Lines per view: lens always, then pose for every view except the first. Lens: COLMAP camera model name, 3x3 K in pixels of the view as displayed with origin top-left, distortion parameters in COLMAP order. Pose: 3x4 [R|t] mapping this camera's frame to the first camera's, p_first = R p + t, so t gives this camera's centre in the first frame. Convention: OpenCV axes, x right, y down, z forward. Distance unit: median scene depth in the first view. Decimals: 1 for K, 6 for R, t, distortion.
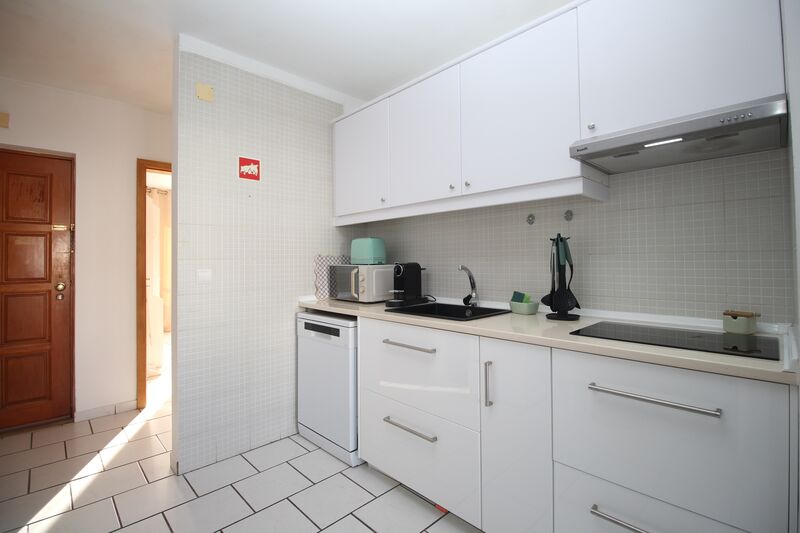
lens RADIAL K [[369.5, 0, 401.9], [0, 369.5, 255.2], [0, 0, 1]] dist [-0.000713, -0.013388]
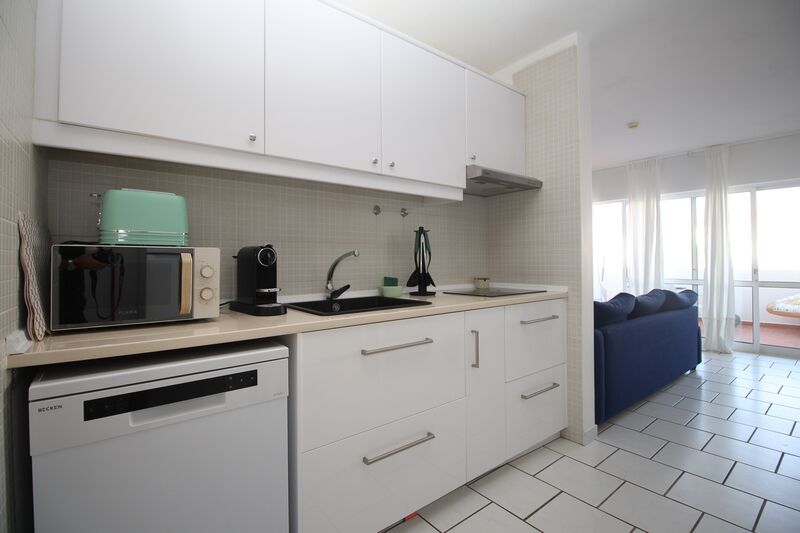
lens RADIAL K [[375.6, 0, 402.8], [0, 375.6, 257.8], [0, 0, 1]] dist [-0.001689, -0.014888]
pose [[0.095539, 0.017403, 0.995274, -0.593309], [-0.011196, 0.999803, -0.016407, 0.047374], [-0.995363, -0.009575, 0.095715, 0.673423]]
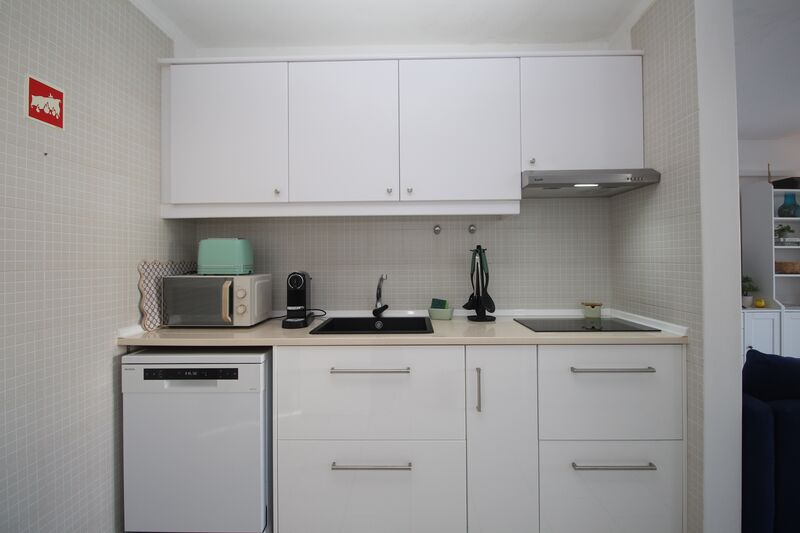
lens RADIAL K [[388.5, 0, 399.5], [0, 388.5, 256.0], [0, 0, 1]] dist [0.002695, -0.013426]
pose [[0.714744, 0.009548, 0.699321, -0.419673], [-0.010821, 0.999938, -0.002592, -0.014411], [-0.699303, -0.005715, 0.714803, 0.226831]]
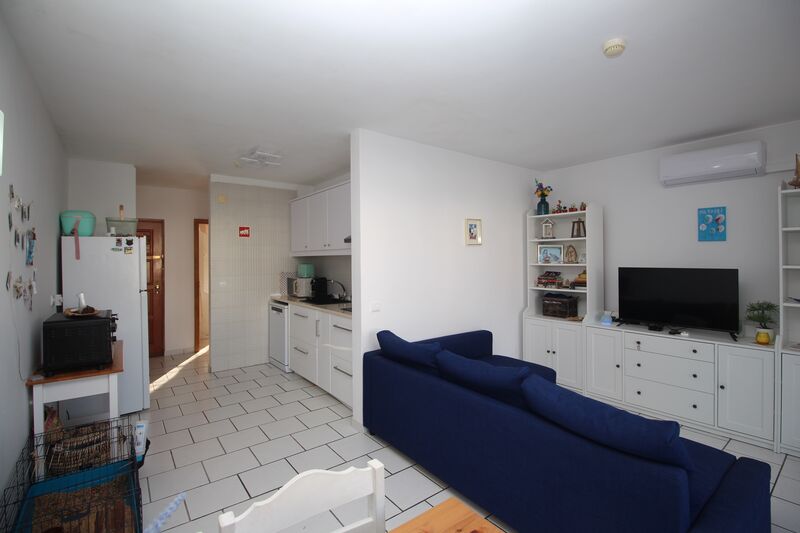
lens RADIAL K [[369.5, 0, 401.9], [0, 369.5, 255.2], [0, 0, 1]] dist [-0.000713, -0.013388]
pose [[0.993209, -0.001361, -0.116333, 0.682371], [0.002685, 0.999933, 0.011224, -0.119581], [0.116310, -0.011461, 0.993147, -0.923039]]
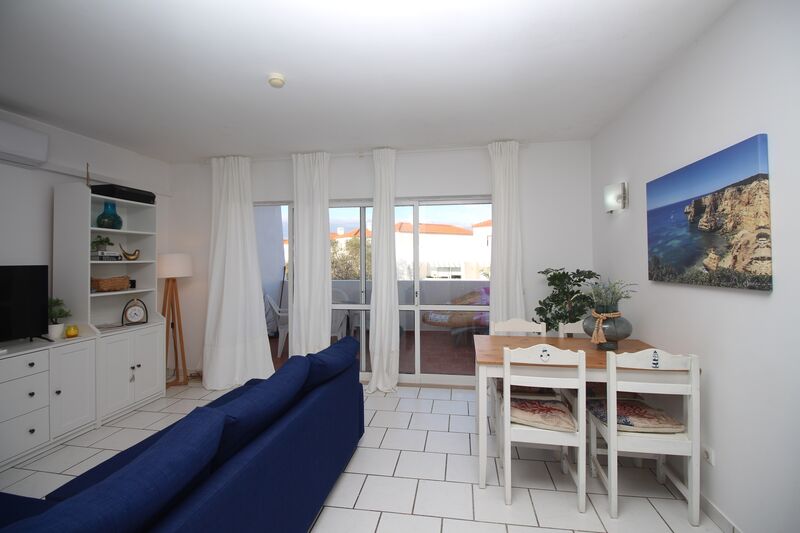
lens RADIAL K [[369.5, 0, 401.9], [0, 369.5, 255.2], [0, 0, 1]] dist [-0.000713, -0.013388]
pose [[-0.598589, 0.019244, 0.800825, 0.091358], [-0.002686, 0.999658, -0.026029, -0.062734], [-0.801052, -0.017731, -0.598333, 0.177715]]
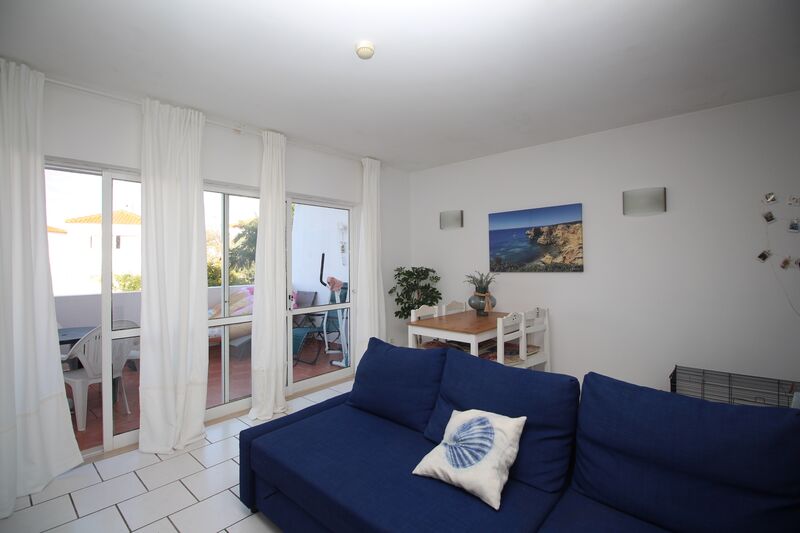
lens RADIAL K [[369.4, 0, 400.8], [0, 369.4, 256.1], [0, 0, 1]] dist [0.000937, -0.014289]
pose [[-0.997059, 0.014907, -0.075174, 1.026264], [0.017328, 0.999349, -0.031657, -0.047426], [0.074653, -0.032866, -0.996668, 0.696587]]
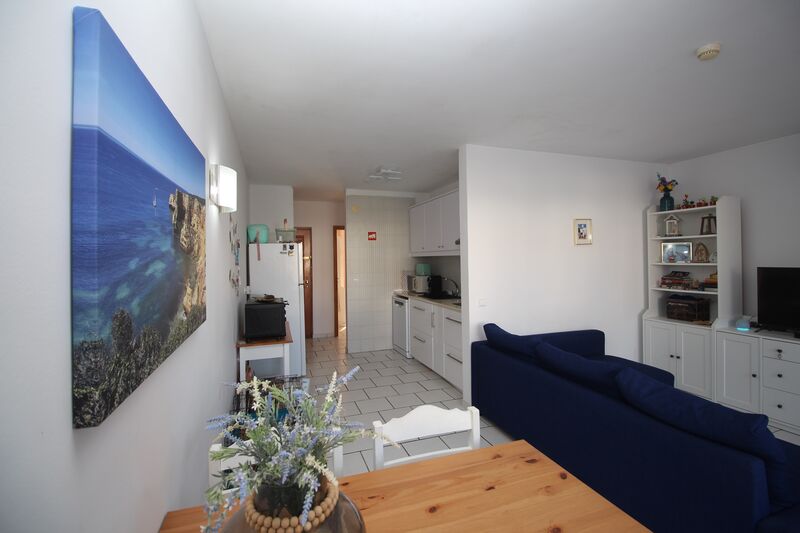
lens RADIAL K [[369.5, 0, 401.9], [0, 369.5, 255.2], [0, 0, 1]] dist [-0.000713, -0.013388]
pose [[0.906179, -0.008478, -0.422810, 0.766495], [0.015134, 0.999809, 0.012390, -0.130284], [0.422624, -0.017626, 0.906134, -1.087961]]
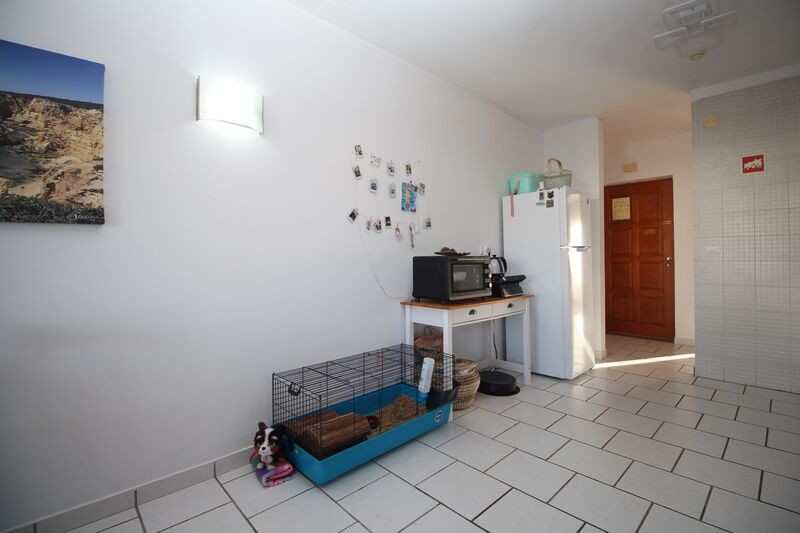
lens RADIAL K [[369.5, 0, 401.9], [0, 369.5, 255.2], [0, 0, 1]] dist [-0.000713, -0.013388]
pose [[-0.015787, 0.002042, -0.999873, 0.817252], [0.025727, 0.999668, 0.001635, 0.042347], [0.999544, -0.025698, -0.015834, -0.176157]]
